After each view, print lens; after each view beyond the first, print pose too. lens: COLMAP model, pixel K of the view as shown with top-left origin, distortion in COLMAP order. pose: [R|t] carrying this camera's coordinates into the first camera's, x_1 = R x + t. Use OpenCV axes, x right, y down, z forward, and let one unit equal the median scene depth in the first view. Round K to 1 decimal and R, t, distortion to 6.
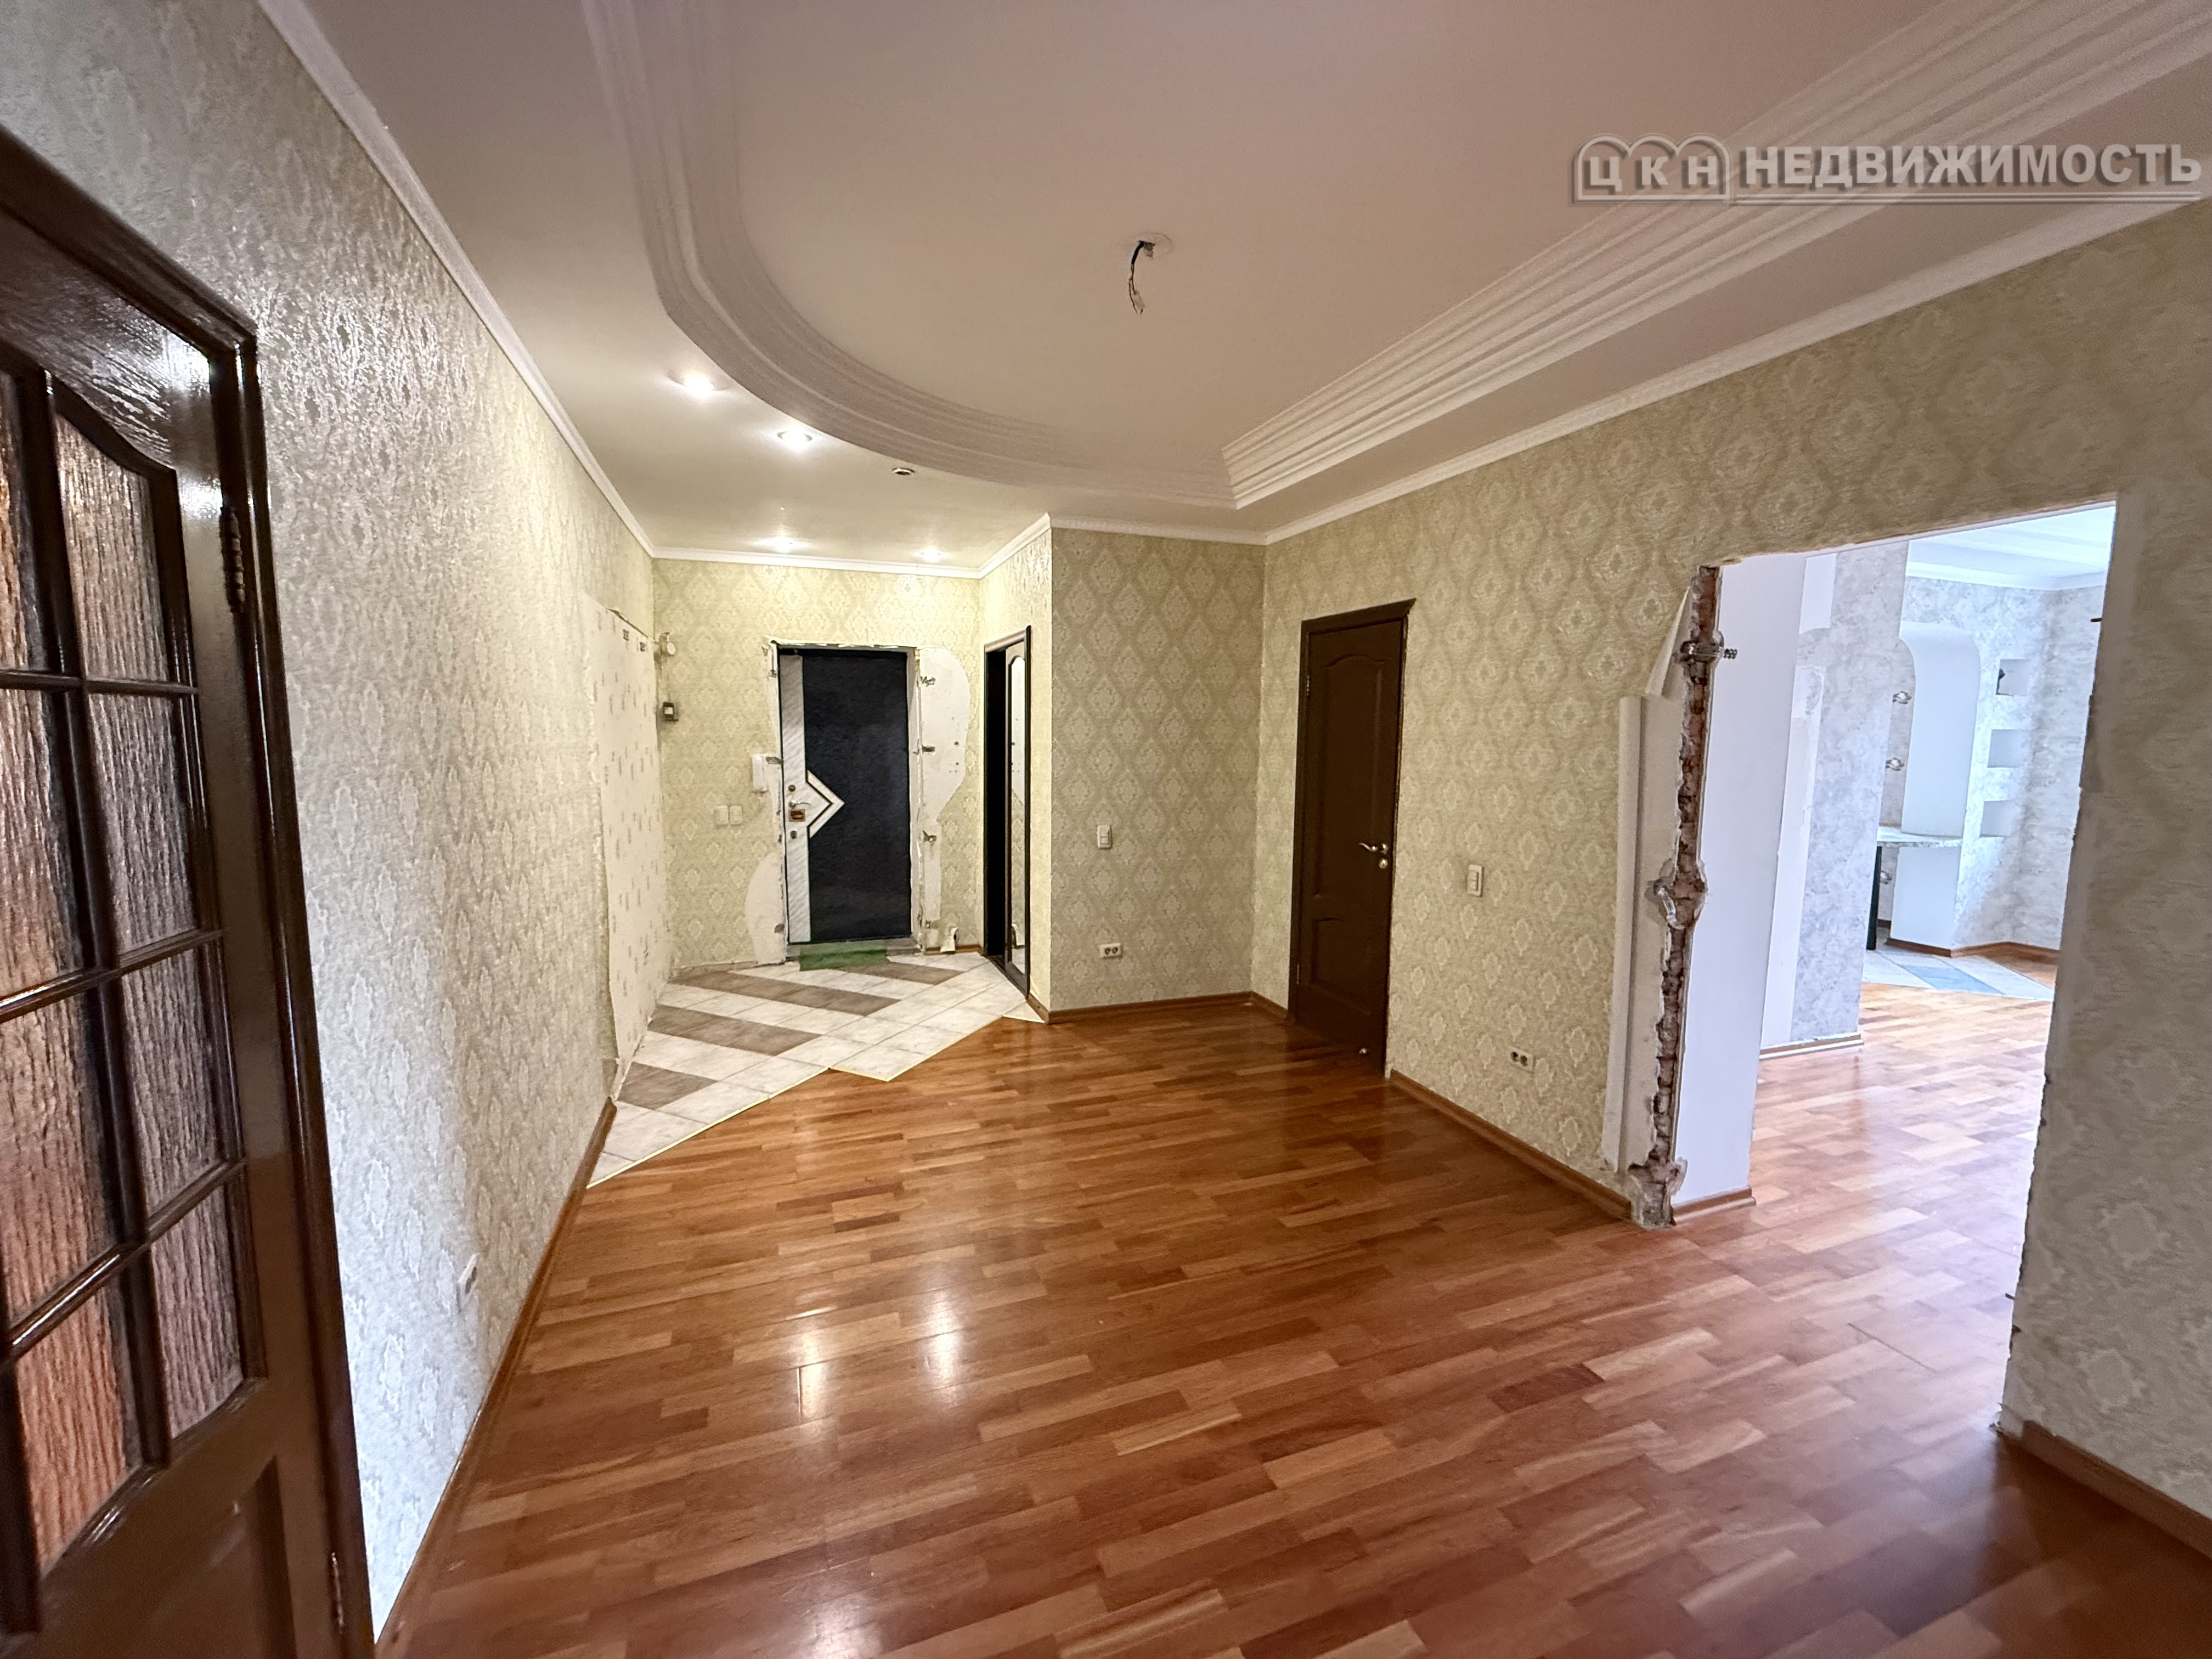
lens RADIAL K [[882.3, 0, 1092.1], [0, 882.3, 820.3], [0, 0, 1]] dist [0.001948, 0.000442]
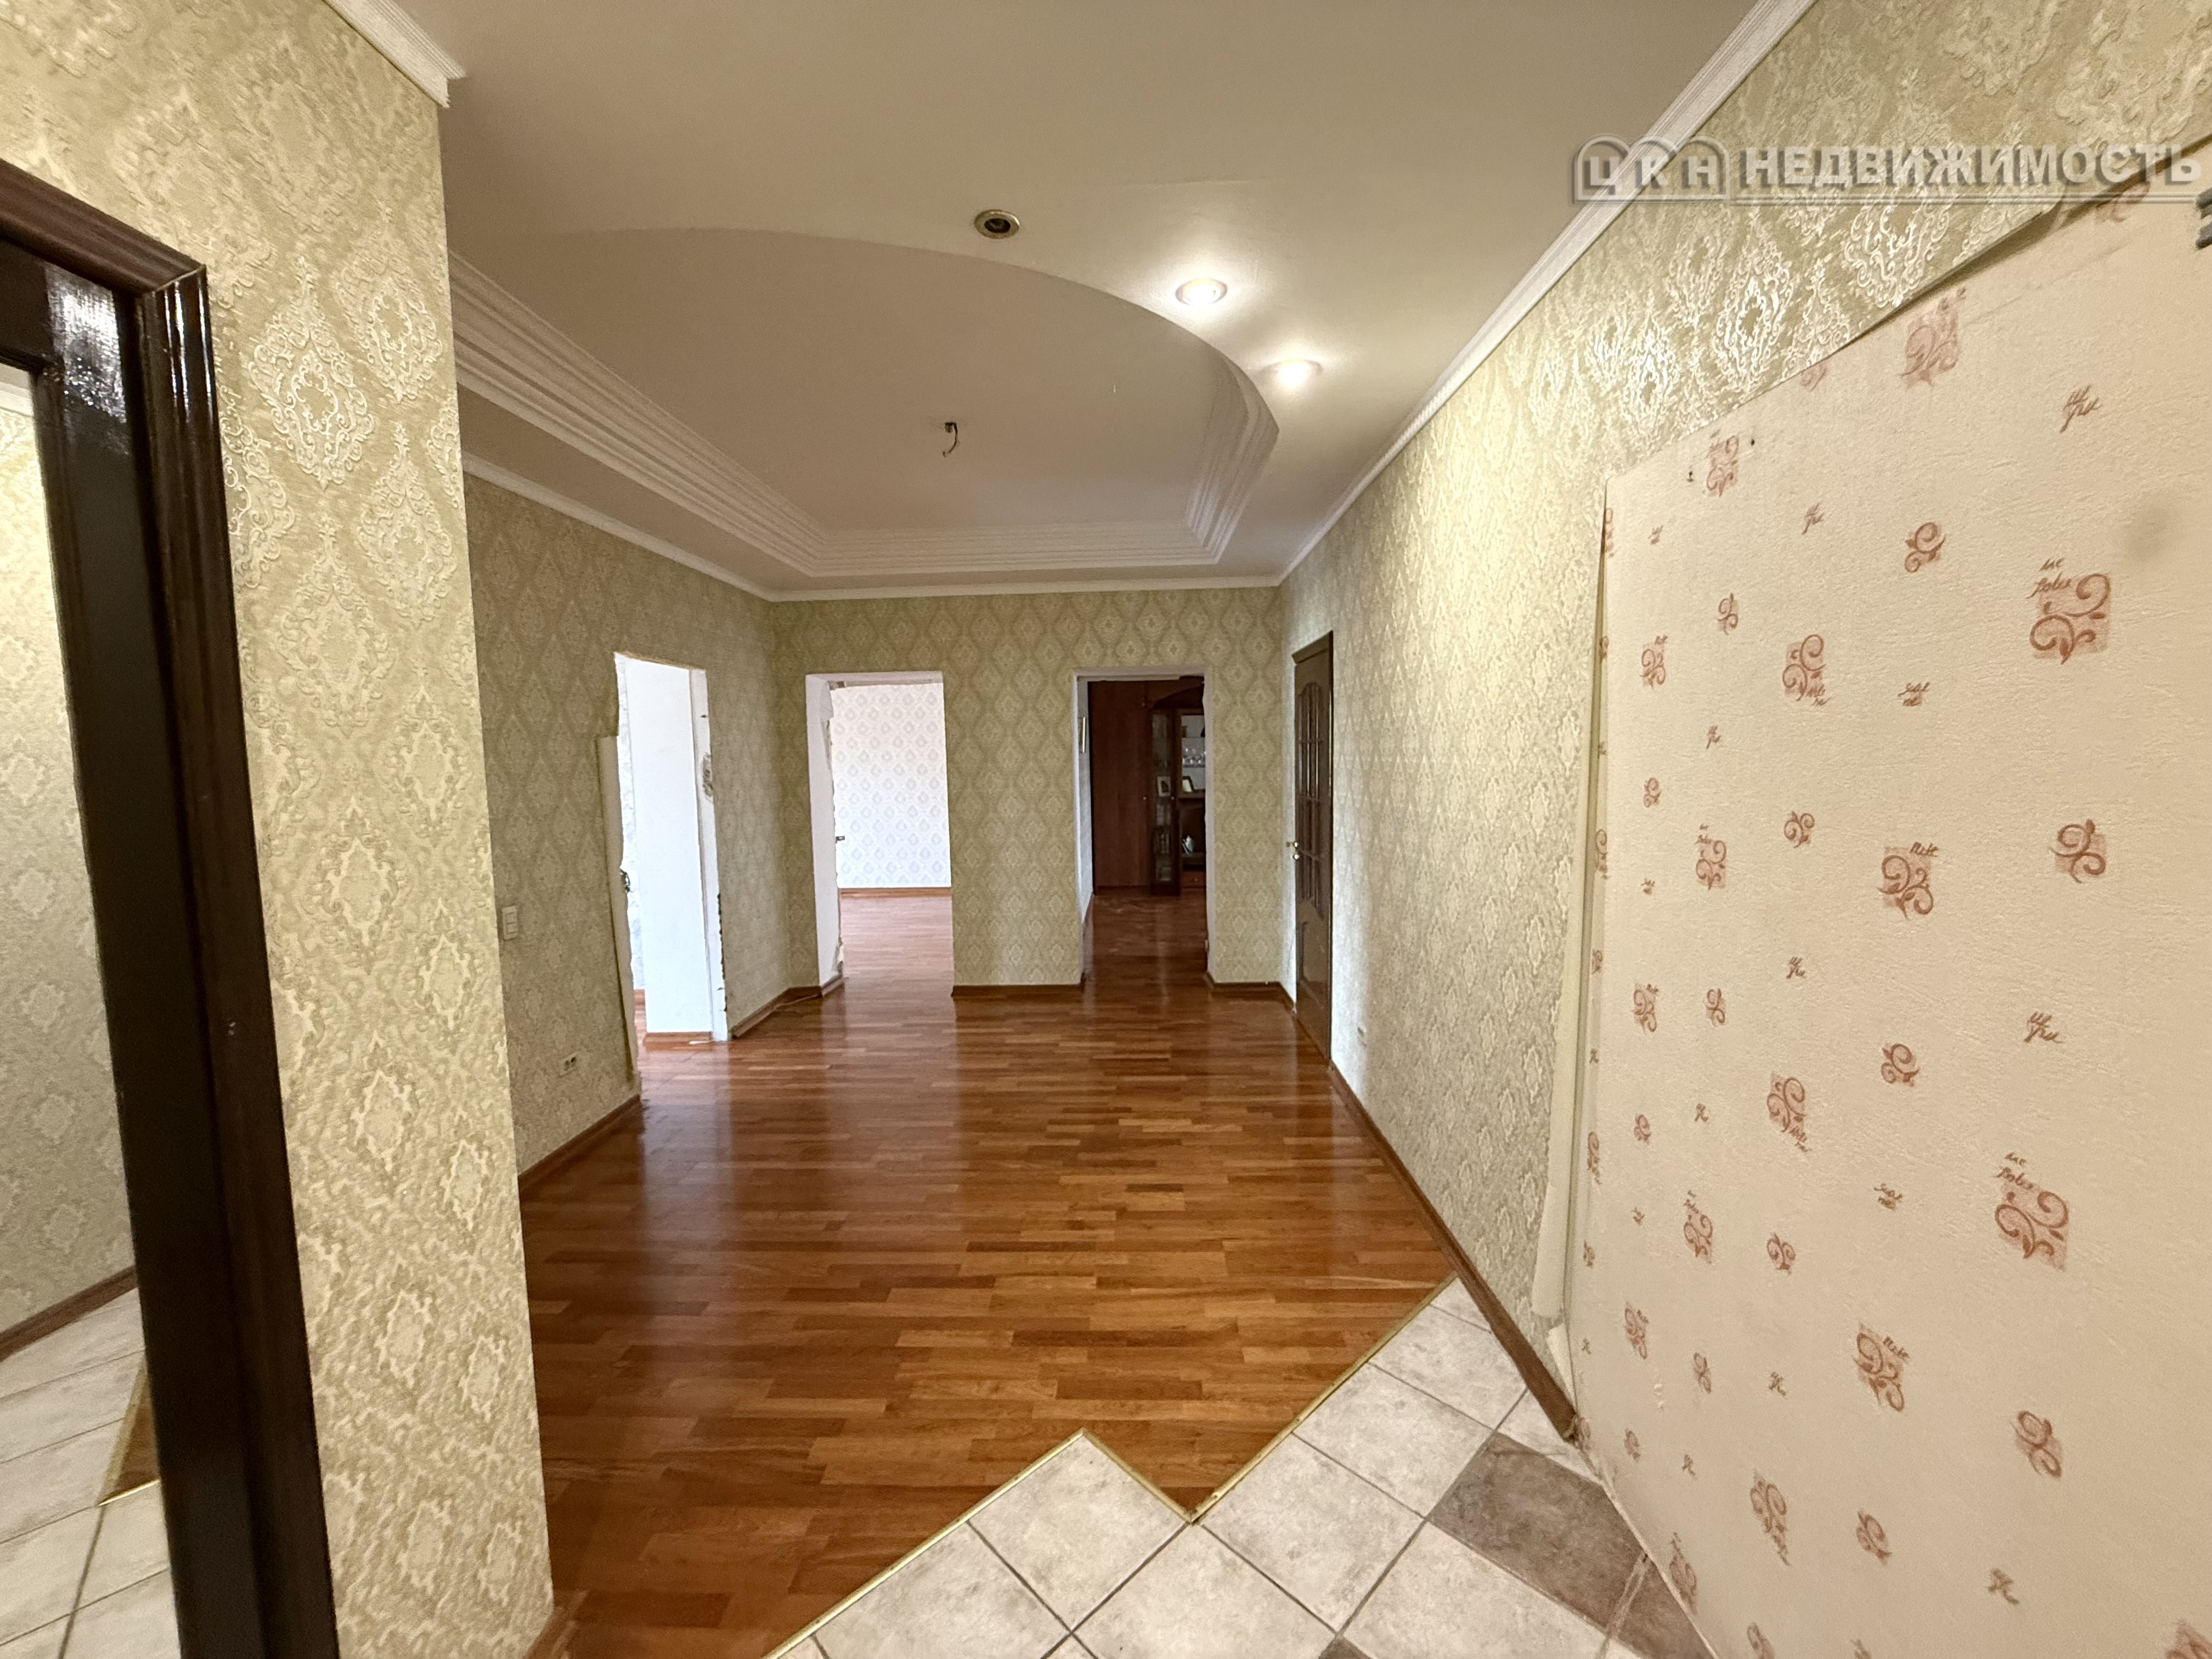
lens RADIAL K [[882.3, 0, 1095.3], [0, 882.3, 824.5], [0, 0, 1]] dist [0.001948, 0.000442]
pose [[-0.926885, -0.016581, 0.374979, -0.374530], [0.053957, 0.982762, 0.176828, -0.127445], [-0.371447, 0.184132, -0.910012, 1.232019]]
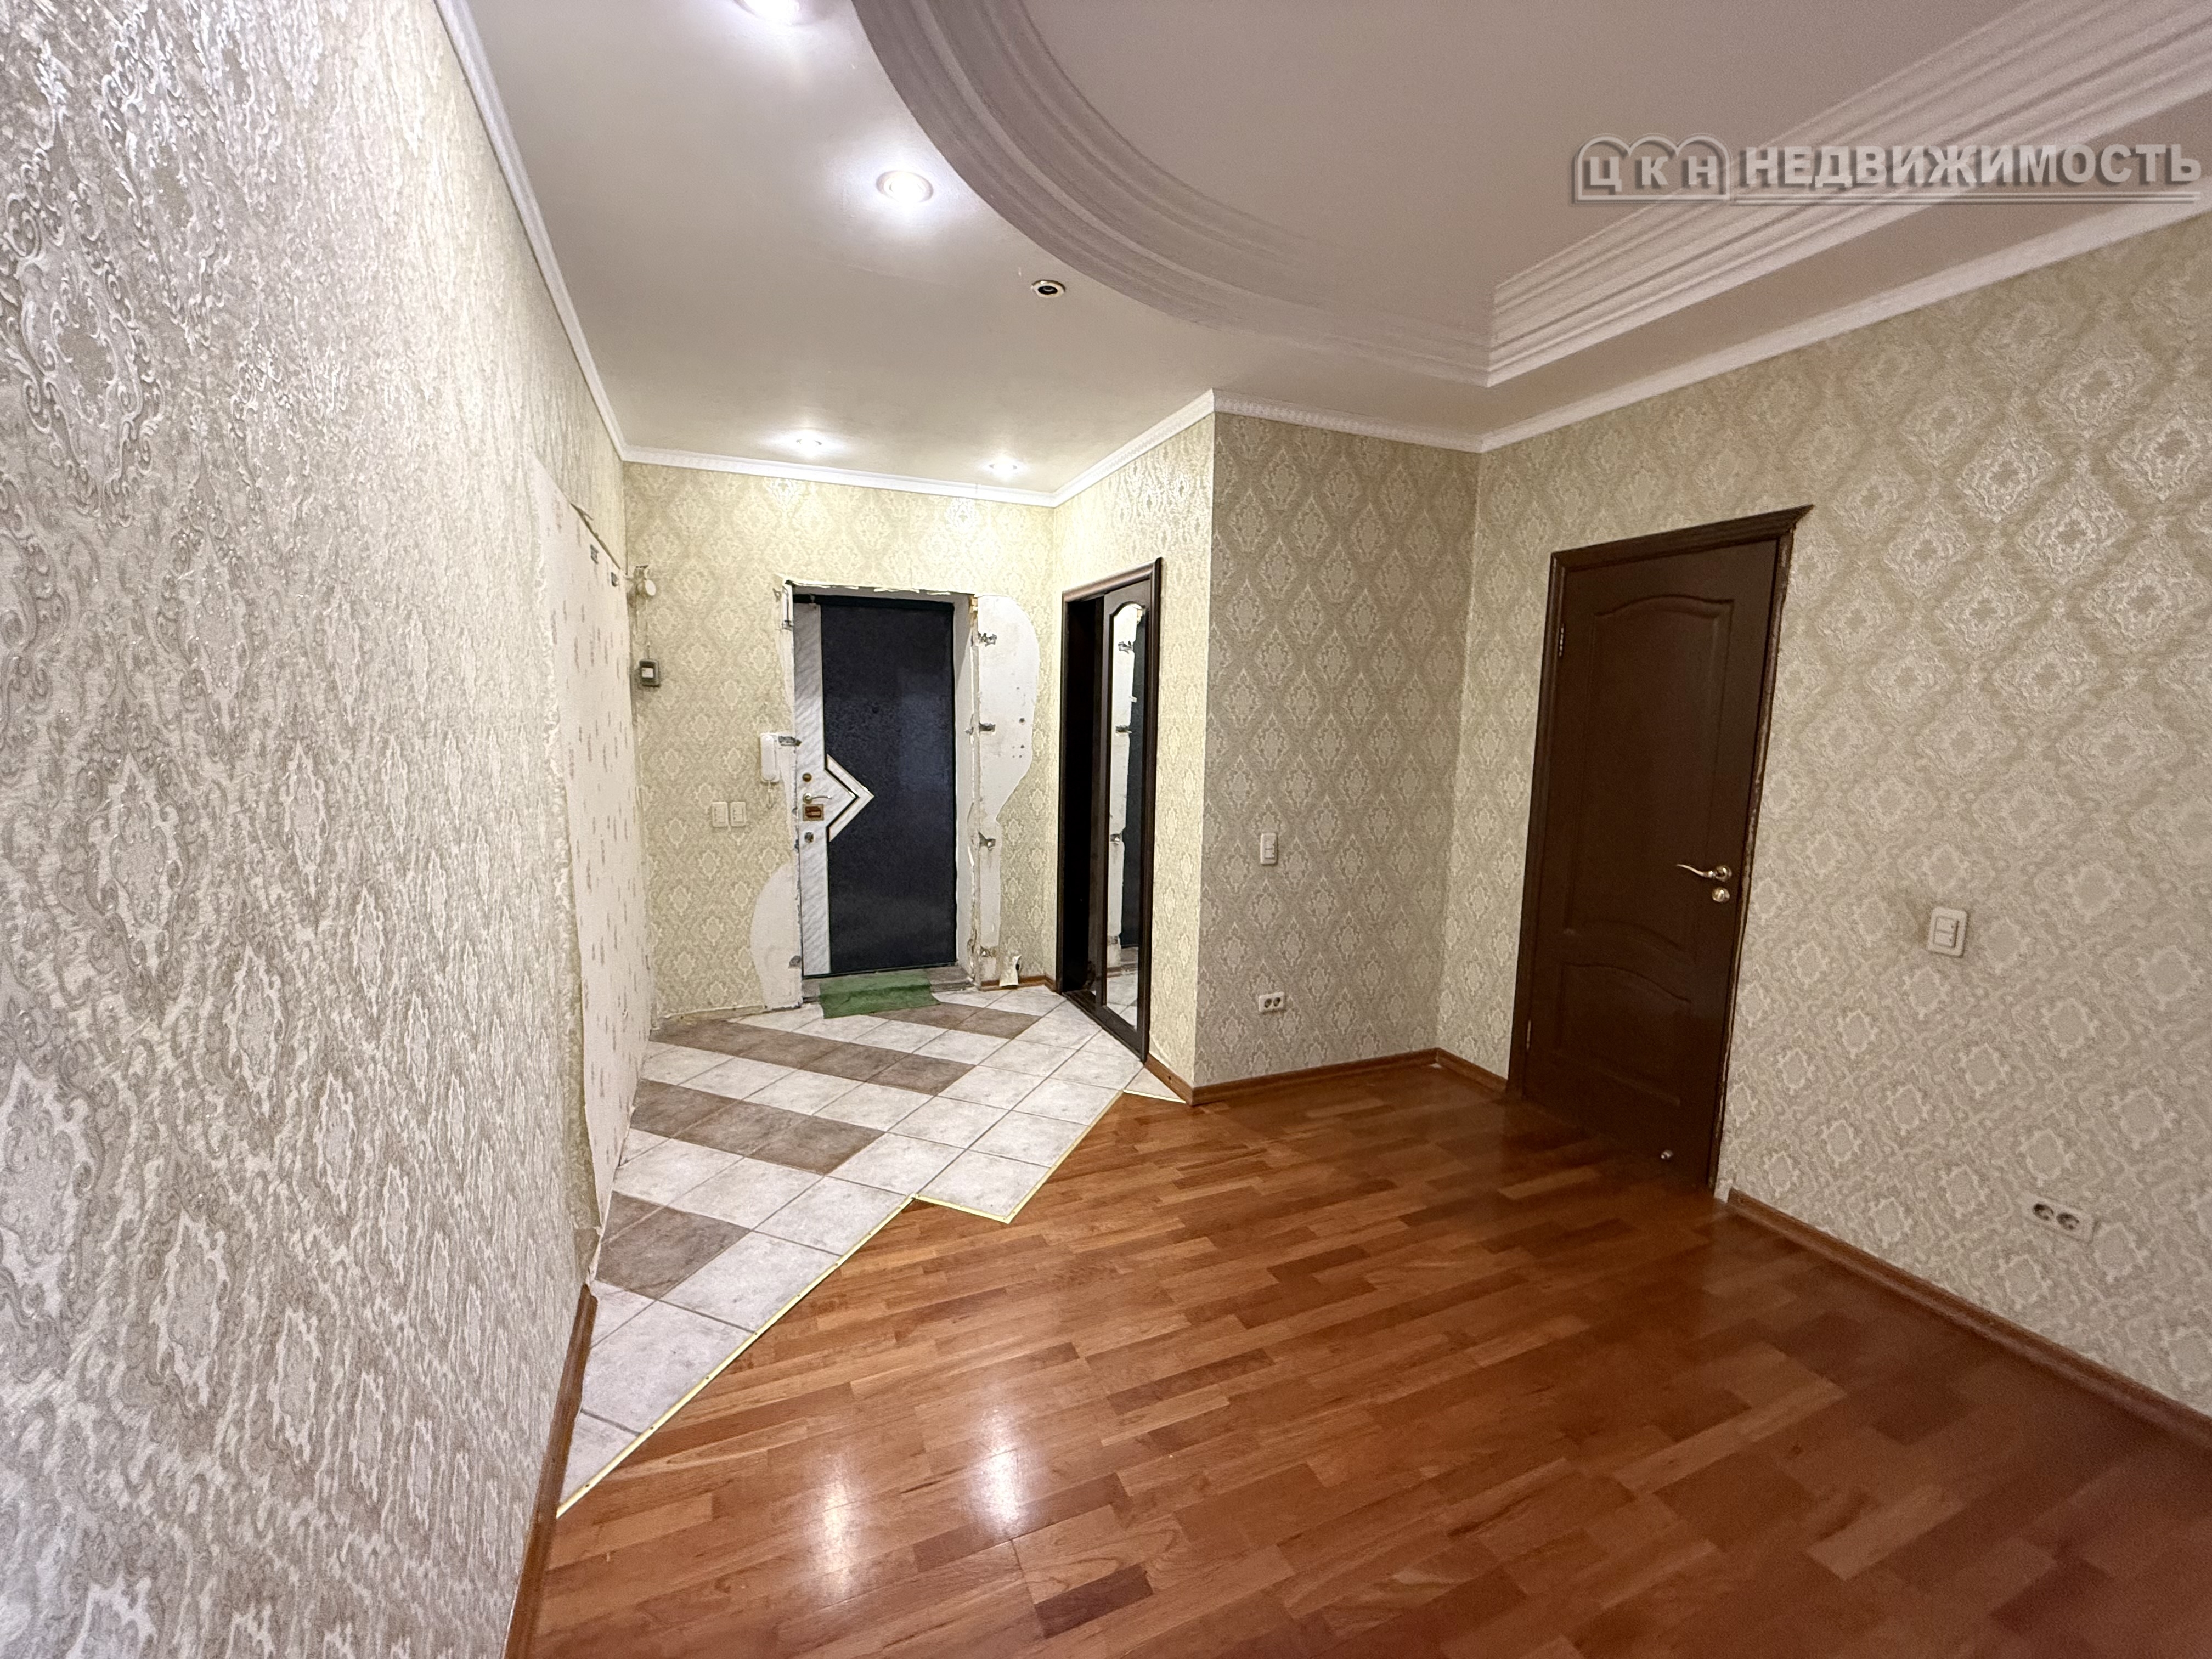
lens RADIAL K [[882.3, 0, 1093.8], [0, 882.3, 821.8], [0, 0, 1]] dist [0.001948, 0.000442]
pose [[0.998599, 0.000597, 0.052909, -0.177979], [-0.001765, 0.999756, 0.022026, -0.020508], [-0.052883, -0.022089, 0.998356, 0.294583]]
